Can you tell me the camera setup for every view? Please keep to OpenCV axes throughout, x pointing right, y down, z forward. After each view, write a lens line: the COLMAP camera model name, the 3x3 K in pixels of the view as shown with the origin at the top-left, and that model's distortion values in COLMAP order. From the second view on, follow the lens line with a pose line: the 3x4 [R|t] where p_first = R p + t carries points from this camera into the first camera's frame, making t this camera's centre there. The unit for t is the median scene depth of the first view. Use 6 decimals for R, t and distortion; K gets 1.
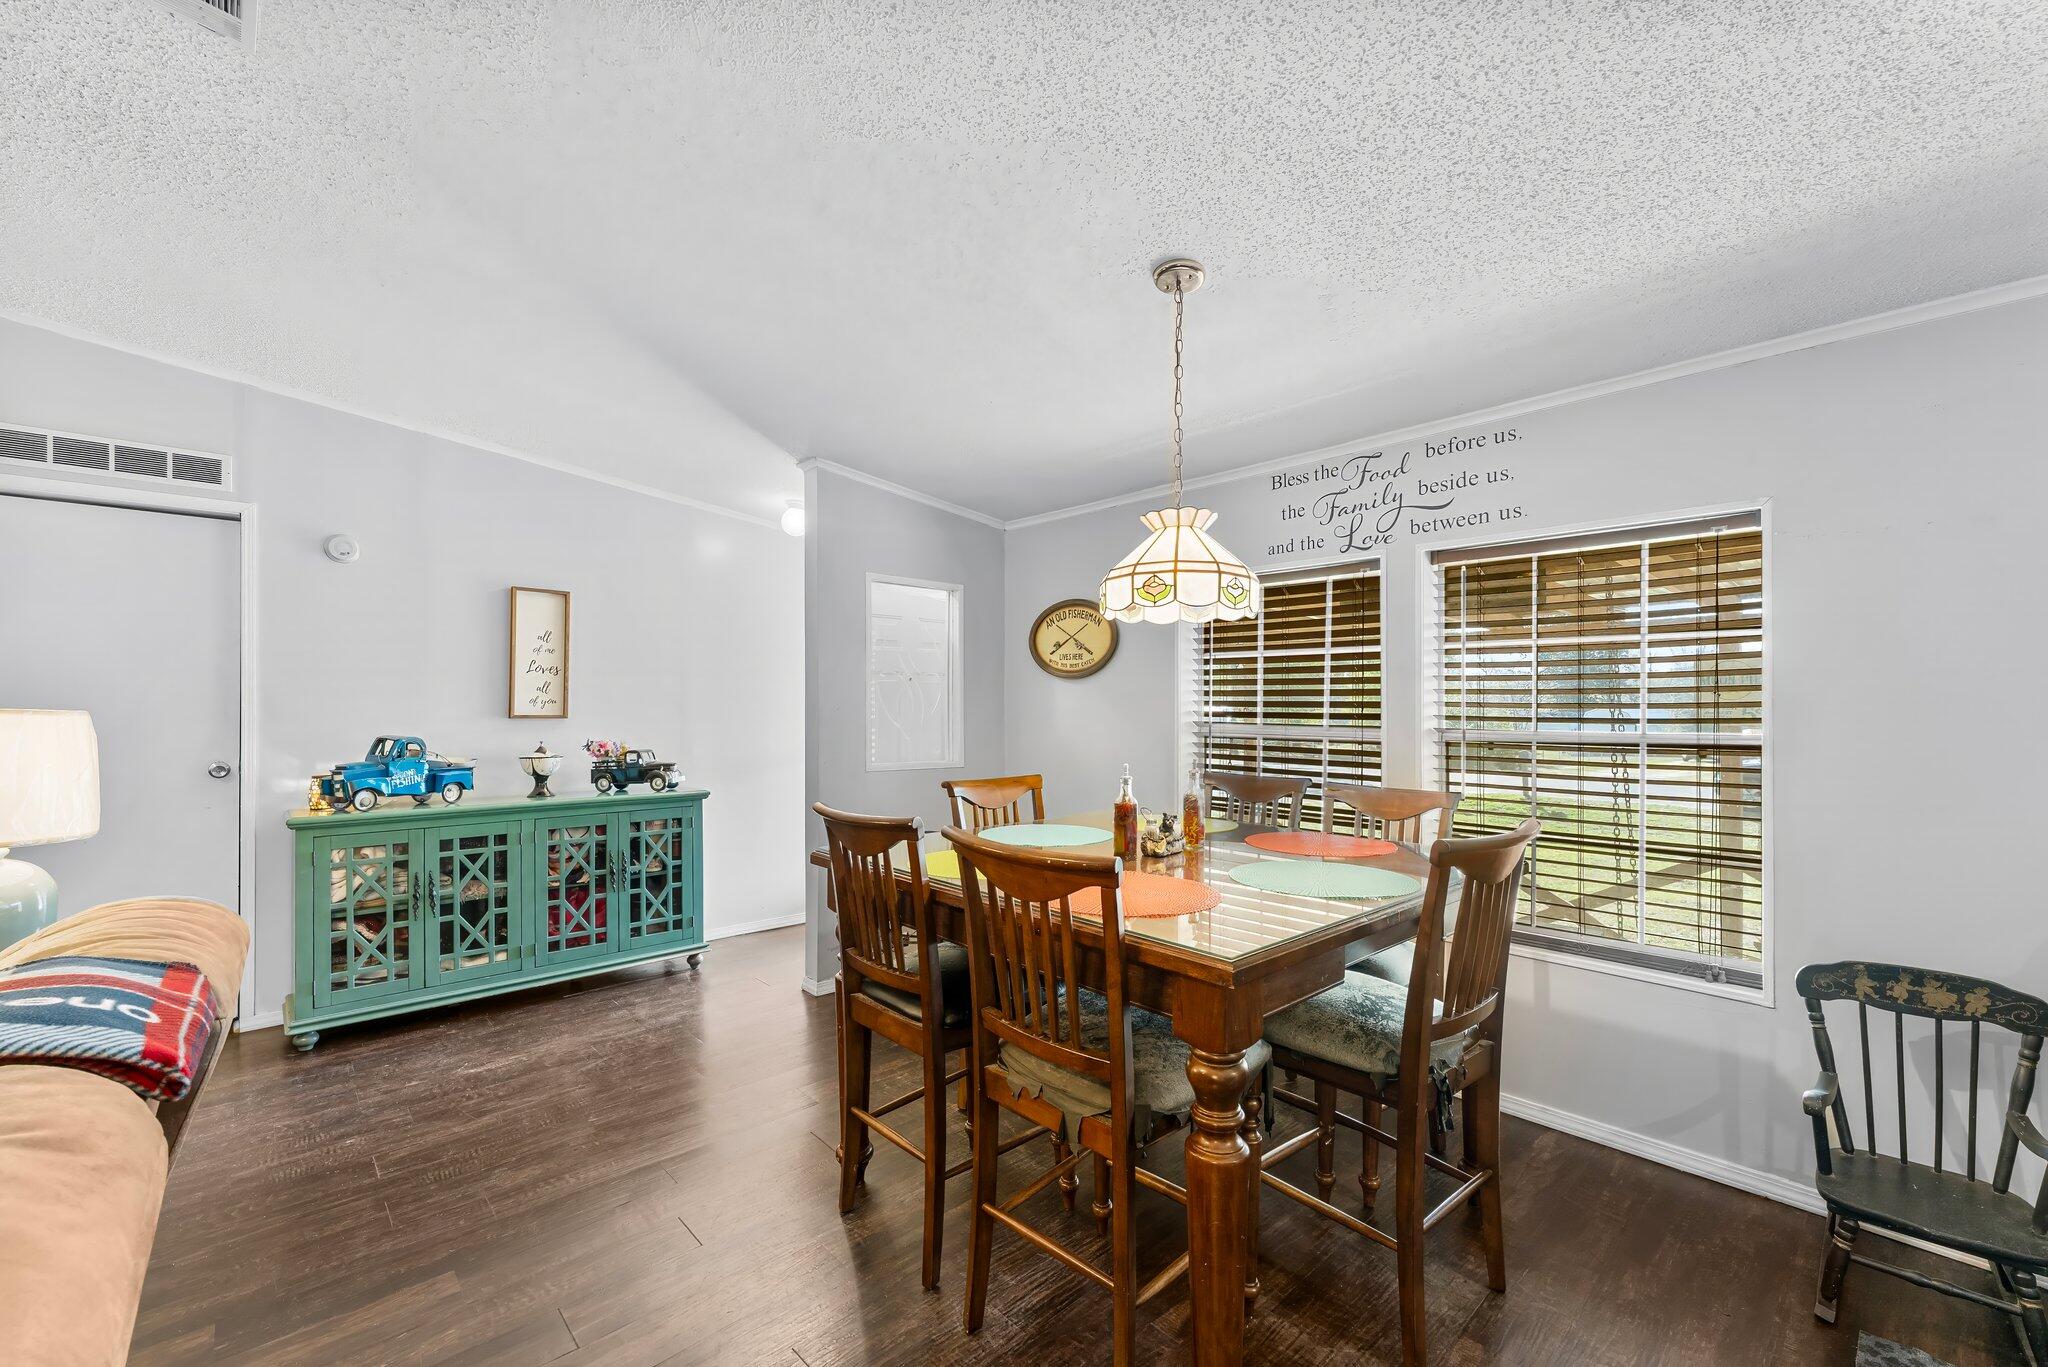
lens RADIAL K [[840.8, 0, 1028.4], [0, 840.8, 697.4], [0, 0, 1]] dist [-0.001301, 0.000039]
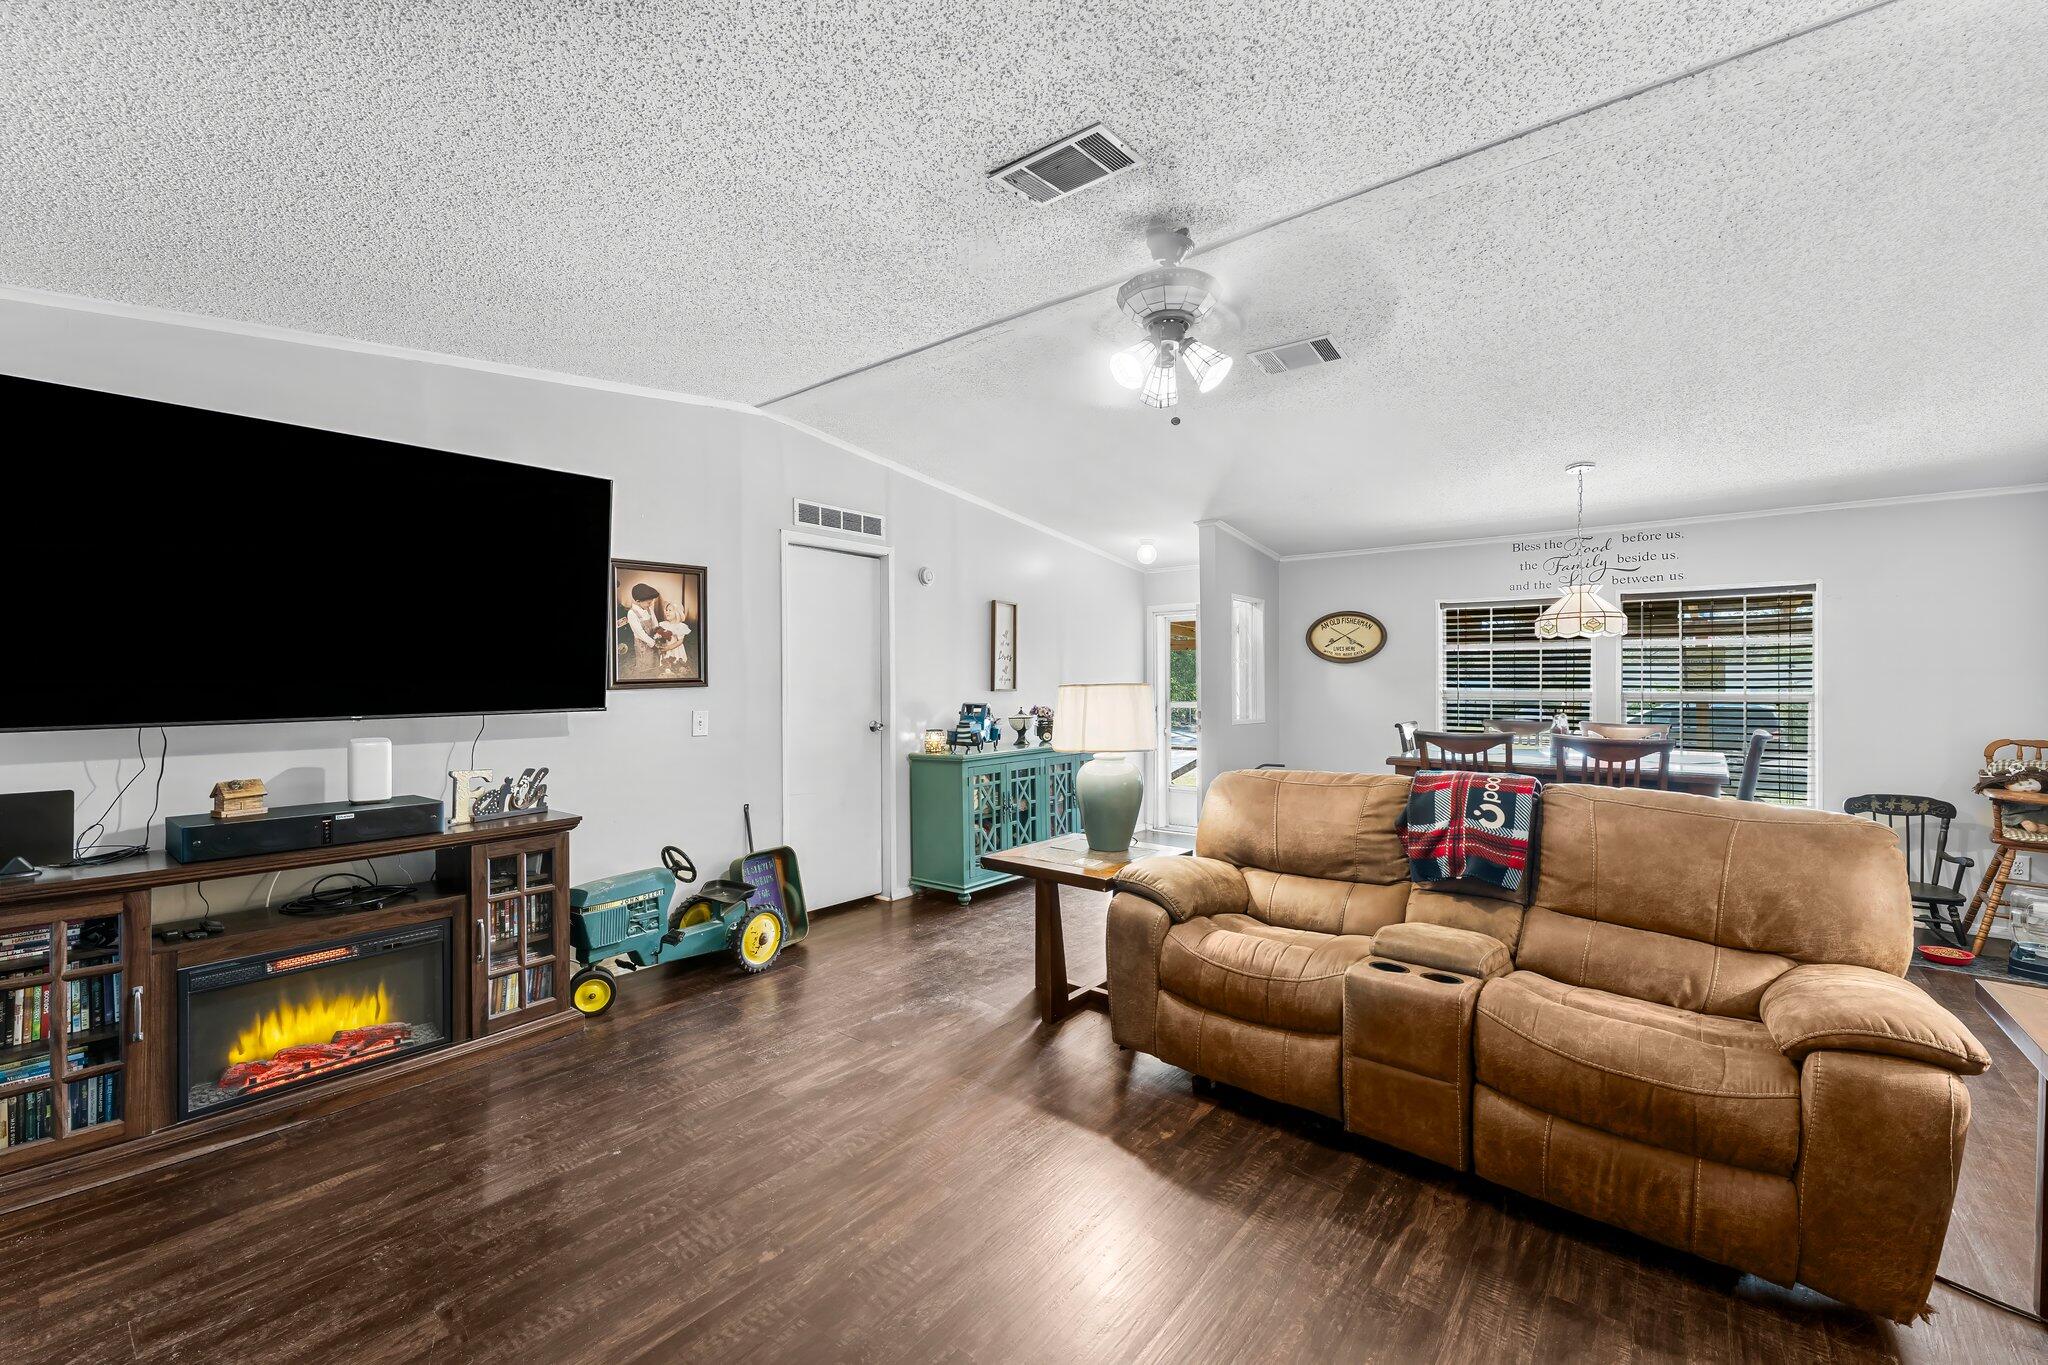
lens RADIAL K [[825.4, 0, 1019.4], [0, 825.4, 682.8], [0, 0, 1]] dist [0.000073, 0.000082]
pose [[0.989351, -0.005129, 0.145462, -0.927707], [0.003164, 0.999901, 0.013738, -0.010753], [-0.145518, -0.013131, 0.989268, -0.493217]]
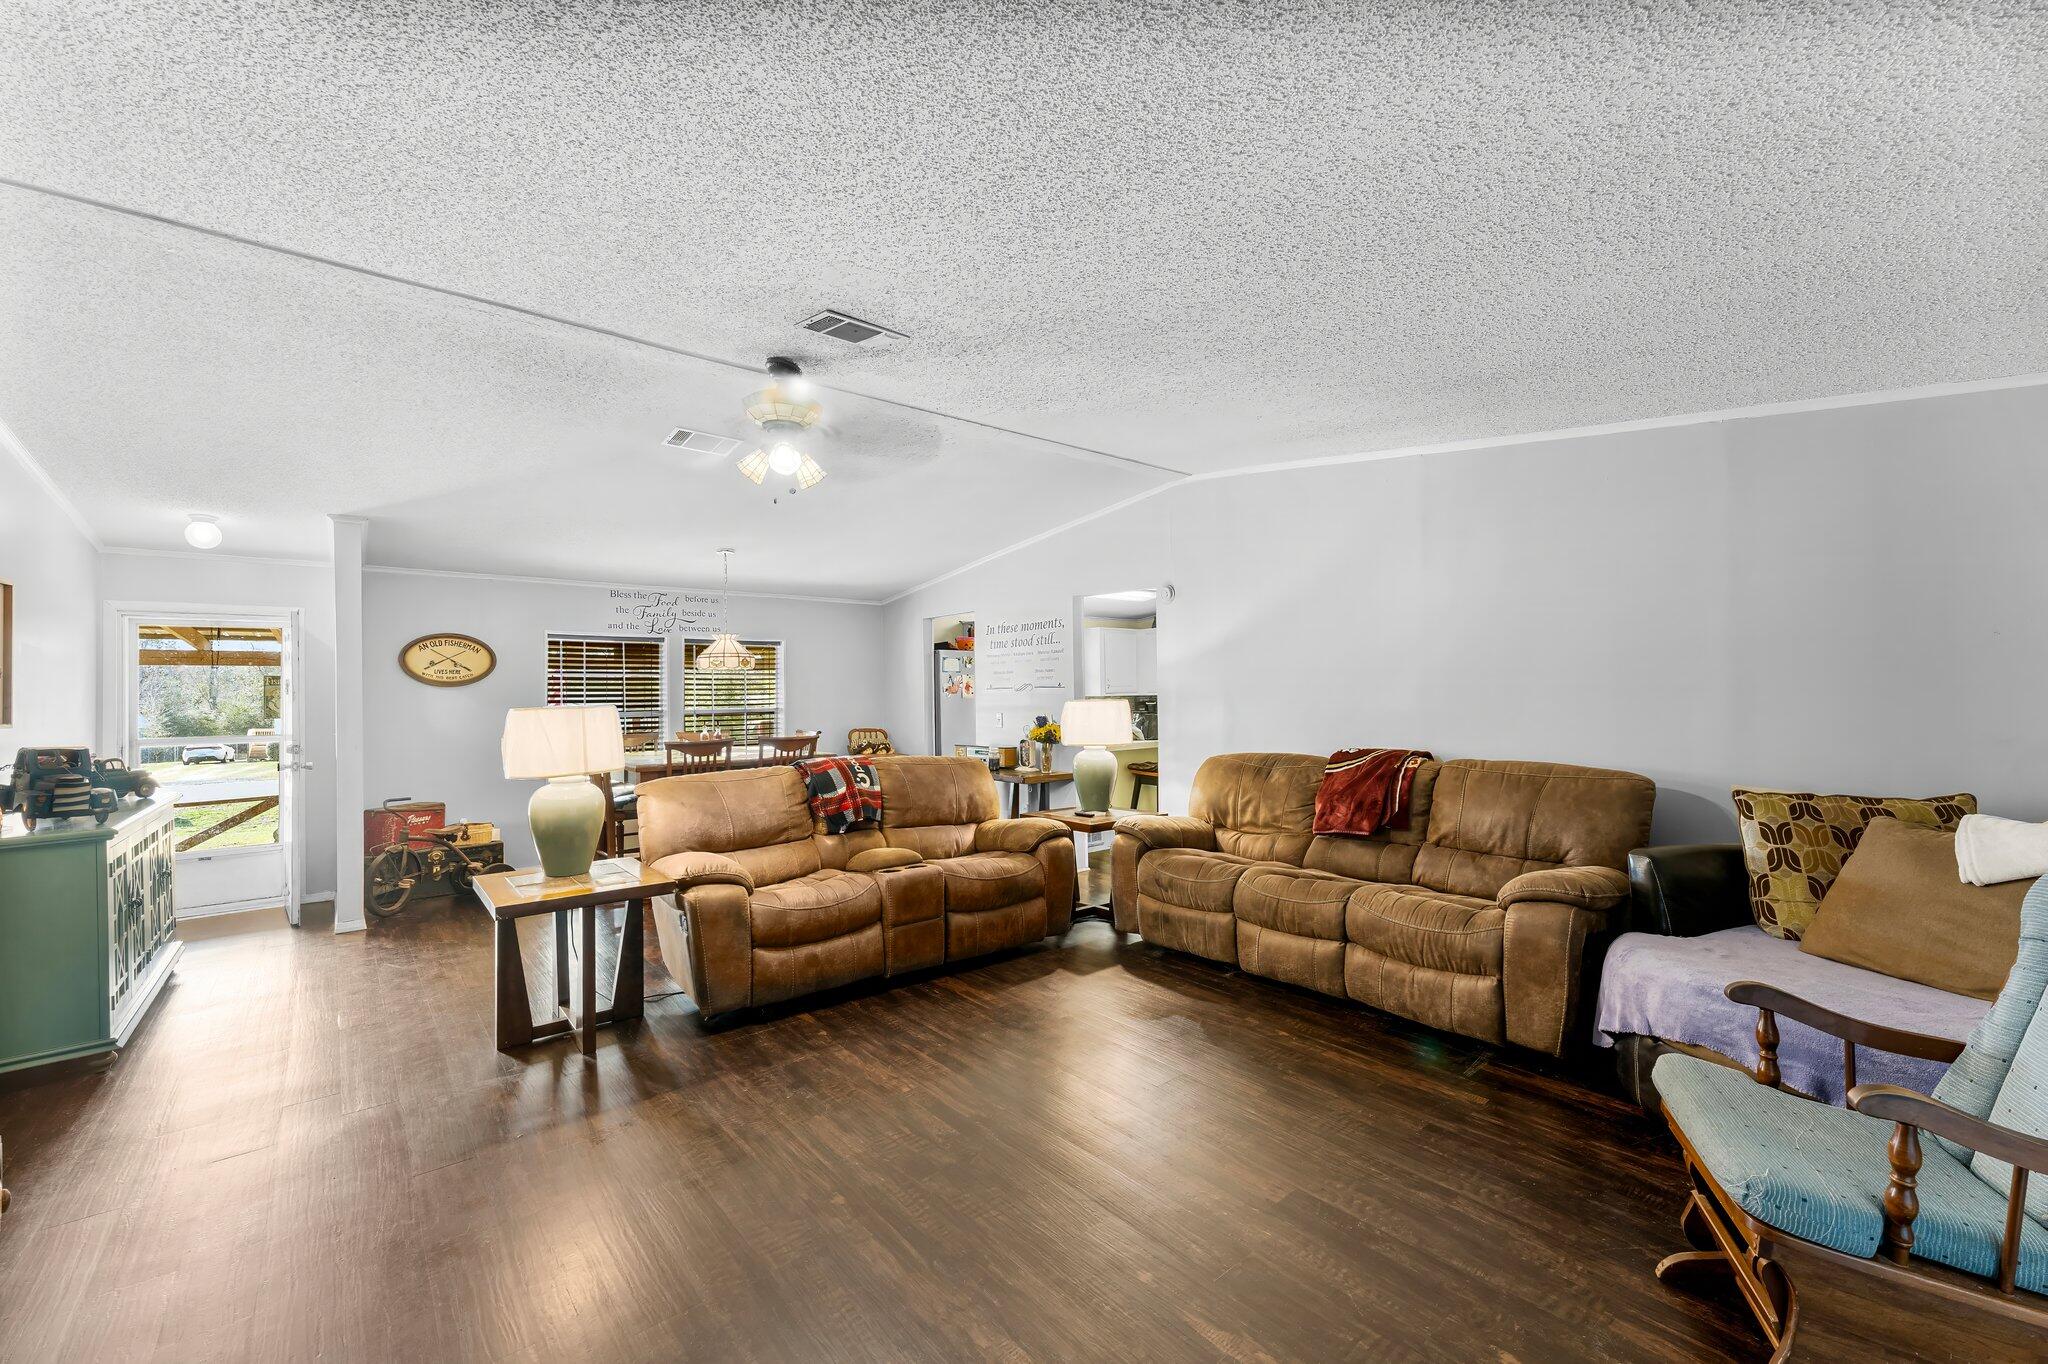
lens RADIAL K [[816.2, 0, 1018.6], [0, 816.2, 678.3], [0, 0, 1]] dist [0.000107, -0.000172]
pose [[0.062039, 0.016836, 0.997932, -1.628358], [0.004517, 0.999843, -0.017149, -0.009492], [-0.998064, 0.005572, 0.061953, -0.114764]]
